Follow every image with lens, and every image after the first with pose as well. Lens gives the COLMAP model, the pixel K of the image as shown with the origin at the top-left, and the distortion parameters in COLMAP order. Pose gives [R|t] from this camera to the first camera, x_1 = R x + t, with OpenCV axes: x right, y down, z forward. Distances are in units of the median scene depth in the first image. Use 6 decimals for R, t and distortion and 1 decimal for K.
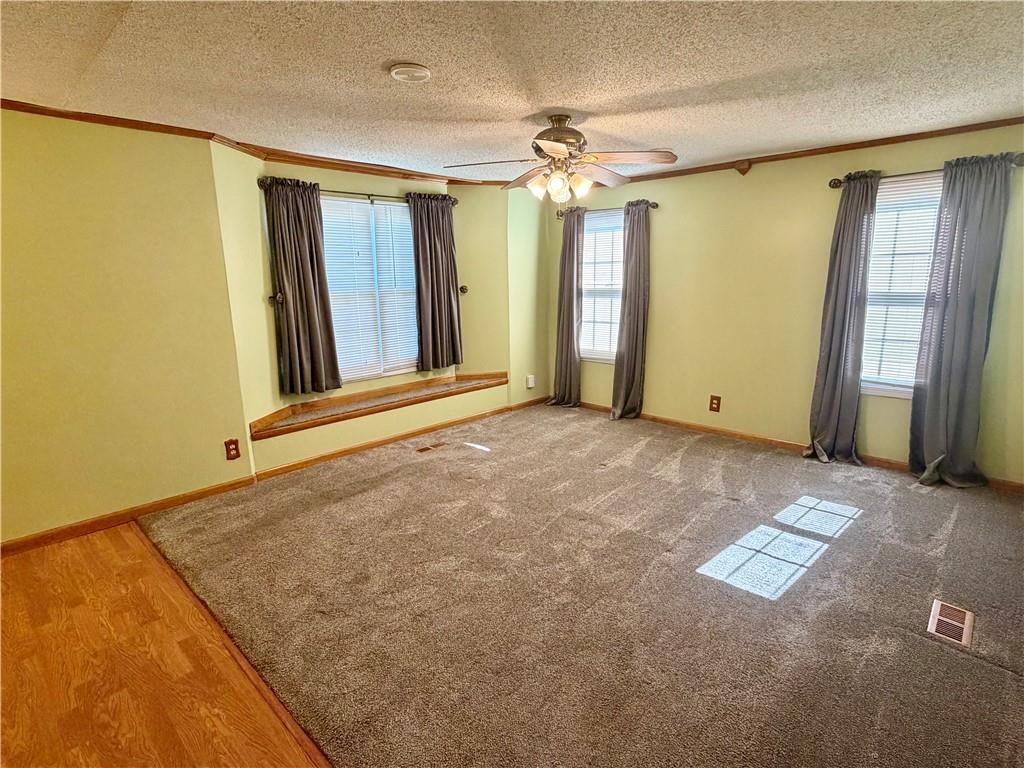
lens RADIAL K [[533.3, 0, 509.3], [0, 533.3, 378.5], [0, 0, 1]] dist [-0.003592, -0.000116]
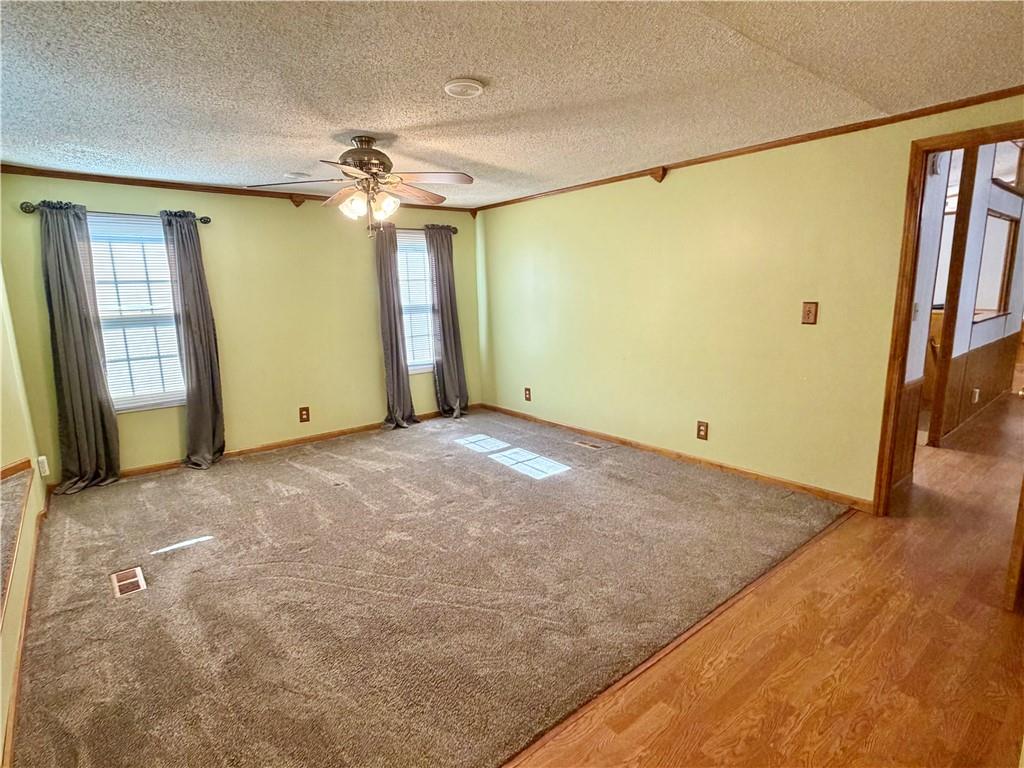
lens RADIAL K [[533.3, 0, 508.1], [0, 533.3, 385.0], [0, 0, 1]] dist [-0.003592, -0.000116]
pose [[0.121794, -0.166929, 0.978418, -0.679649], [0.207641, 0.968230, 0.139343, -0.084027], [-0.970593, 0.186189, 0.152586, 0.475029]]
